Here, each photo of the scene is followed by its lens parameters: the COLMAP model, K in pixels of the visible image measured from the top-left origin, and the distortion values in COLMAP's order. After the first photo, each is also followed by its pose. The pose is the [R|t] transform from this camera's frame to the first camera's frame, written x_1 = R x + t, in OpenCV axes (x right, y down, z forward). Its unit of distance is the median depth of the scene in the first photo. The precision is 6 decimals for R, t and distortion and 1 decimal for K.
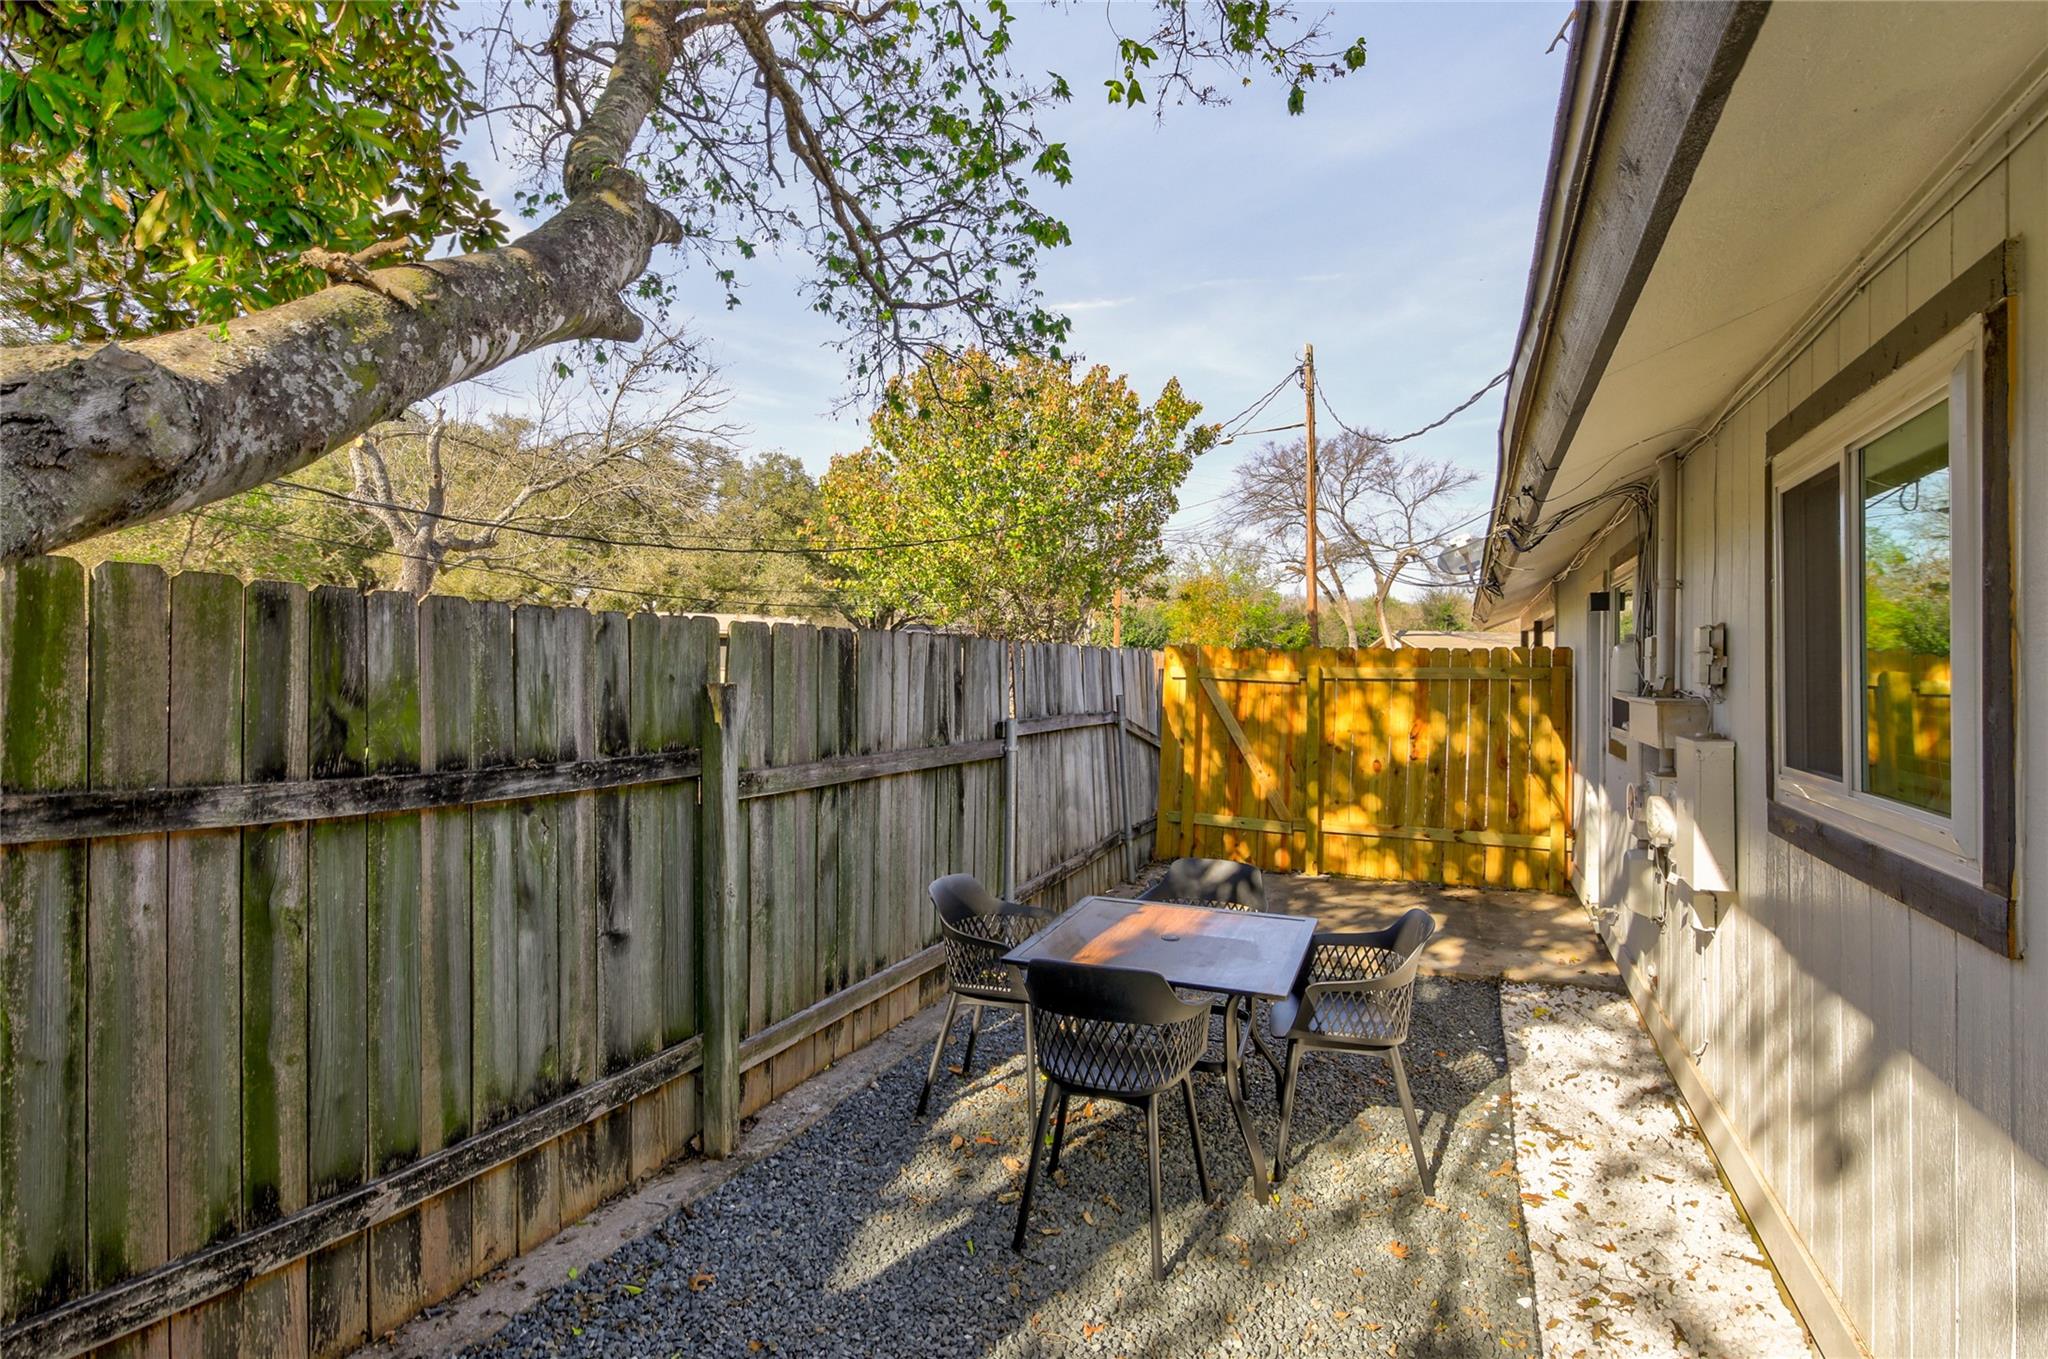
lens RADIAL K [[1003.4, 0, 1022.7], [0, 1003.4, 682.1], [0, 0, 1]] dist [-0.002396, -0.000319]
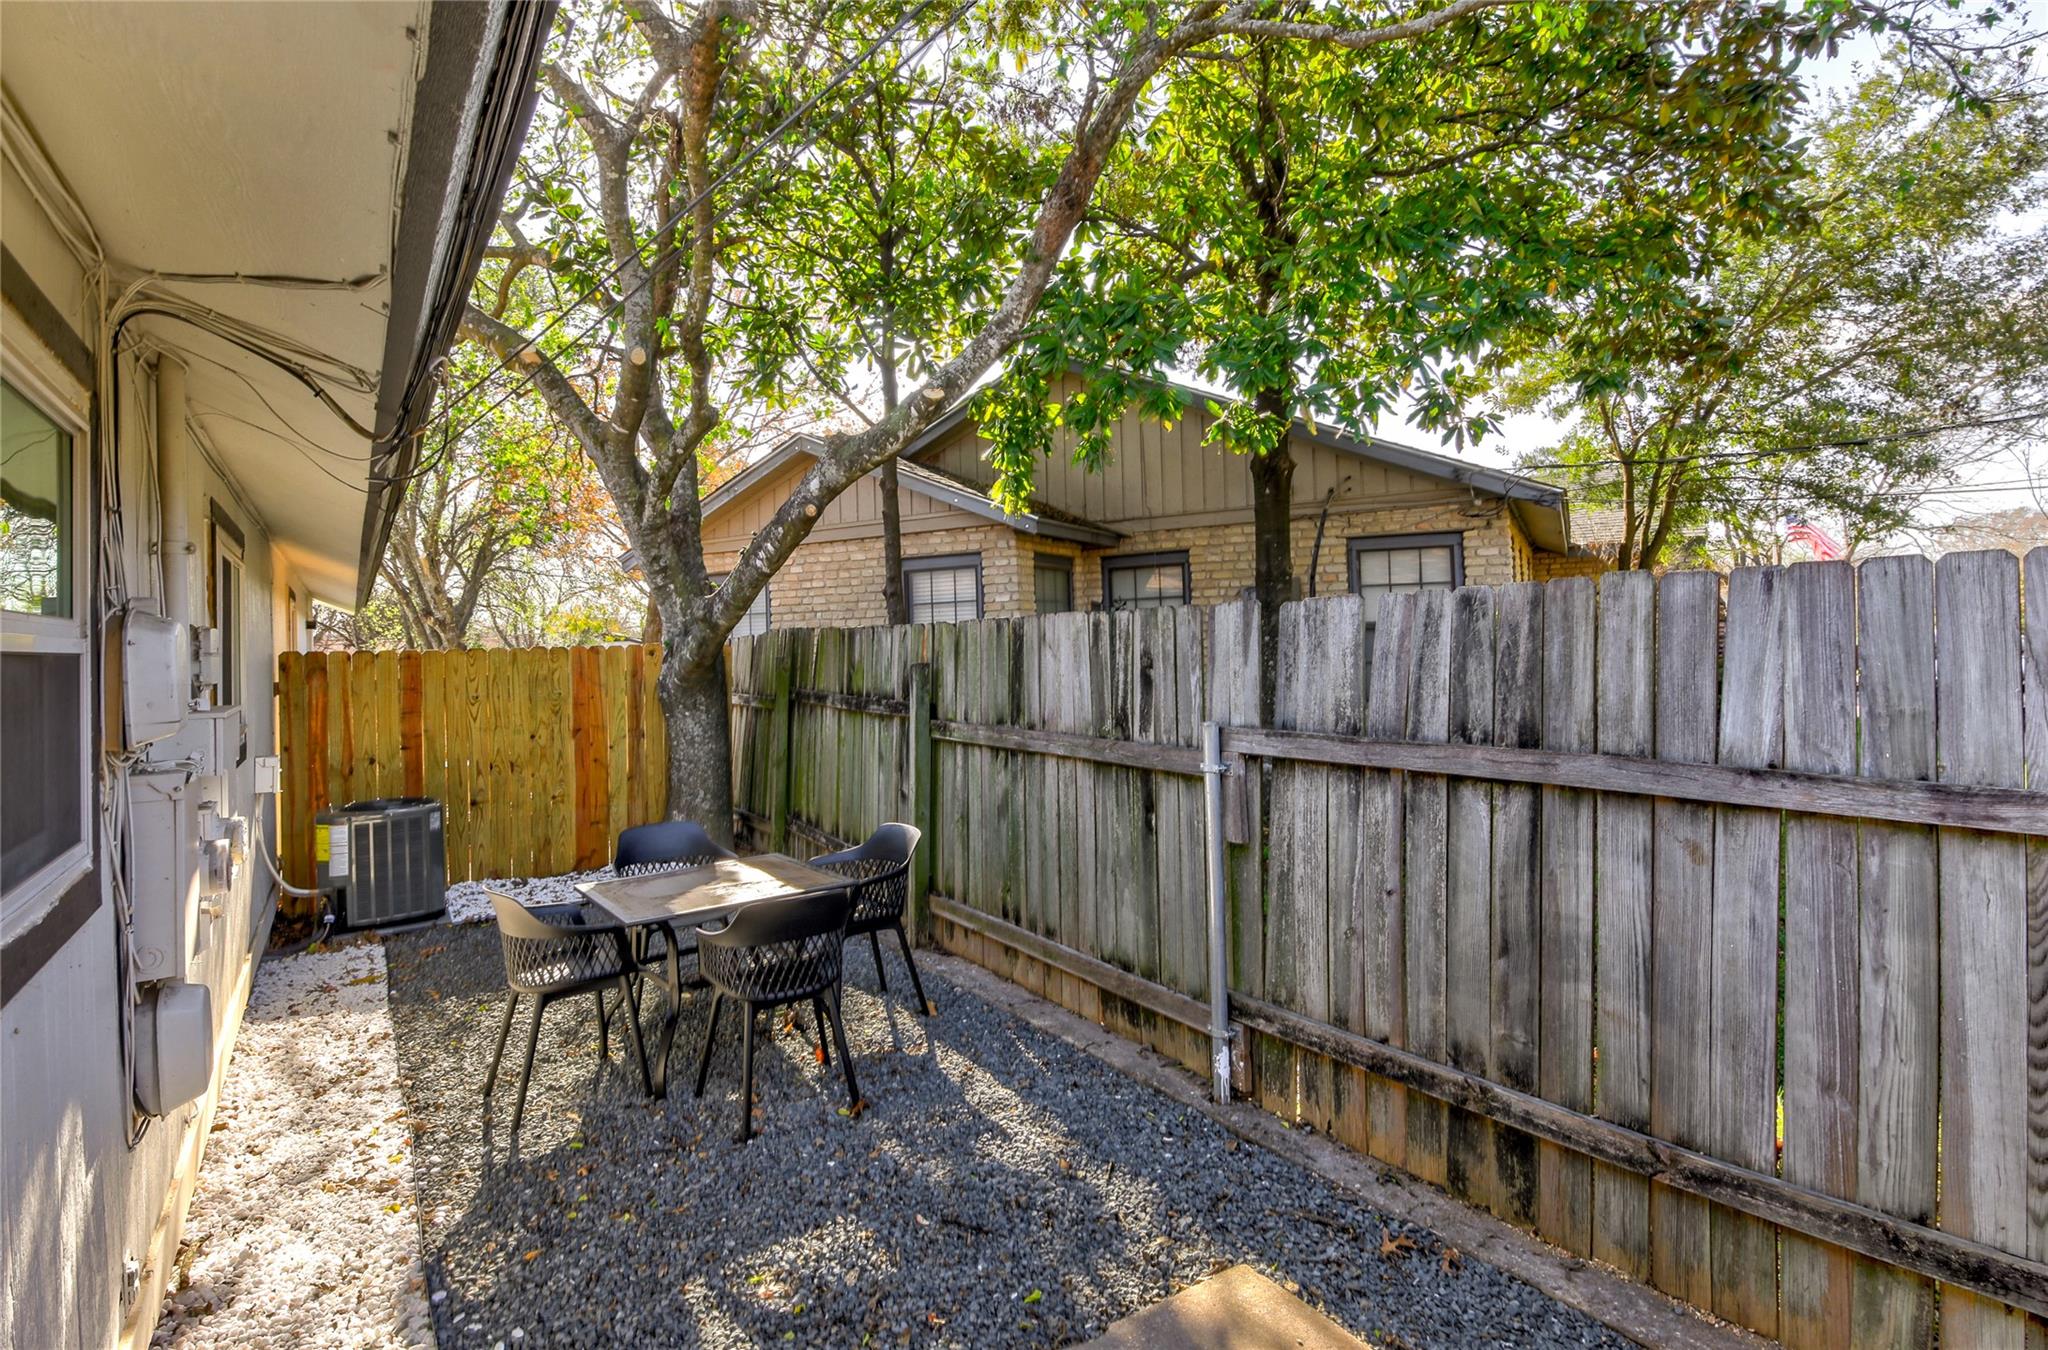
lens RADIAL K [[1003.4, 0, 1022.6], [0, 1003.4, 661.1], [0, 0, 1]] dist [-0.002396, -0.000319]
pose [[-0.542706, 0.020437, -0.839674, 0.791277], [0.011478, 0.999791, 0.016915, -0.021510], [0.839844, -0.000458, -0.542827, 1.637701]]
